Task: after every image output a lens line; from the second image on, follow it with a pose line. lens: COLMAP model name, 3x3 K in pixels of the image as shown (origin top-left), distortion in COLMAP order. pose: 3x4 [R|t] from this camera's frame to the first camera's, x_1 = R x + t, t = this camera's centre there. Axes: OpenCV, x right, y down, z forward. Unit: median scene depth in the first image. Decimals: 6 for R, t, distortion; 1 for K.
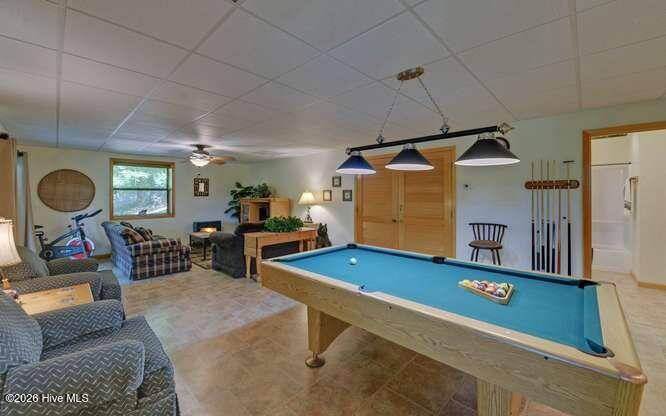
lens RADIAL K [[266.7, 0, 327.1], [0, 266.7, 194.2], [0, 0, 1]] dist [-0.020503, -0.000024]
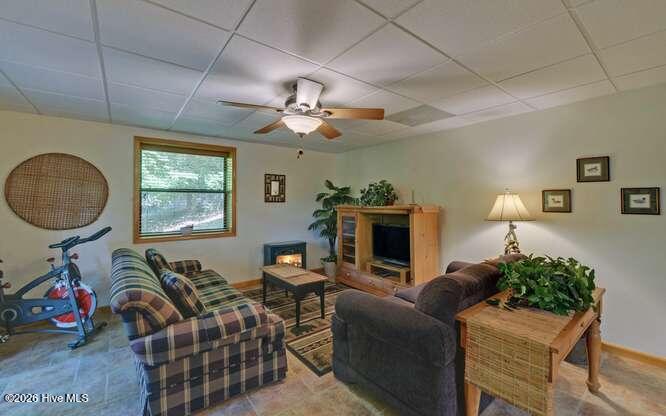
lens RADIAL K [[273.5, 0, 328.1], [0, 273.5, 199.2], [0, 0, 1]] dist [-0.000400, -0.000146]
pose [[0.987717, 0.000667, -0.156252, -0.318543], [-0.001661, 0.999979, -0.006235, 0.005406], [0.156245, 0.006418, 0.987697, 0.486837]]
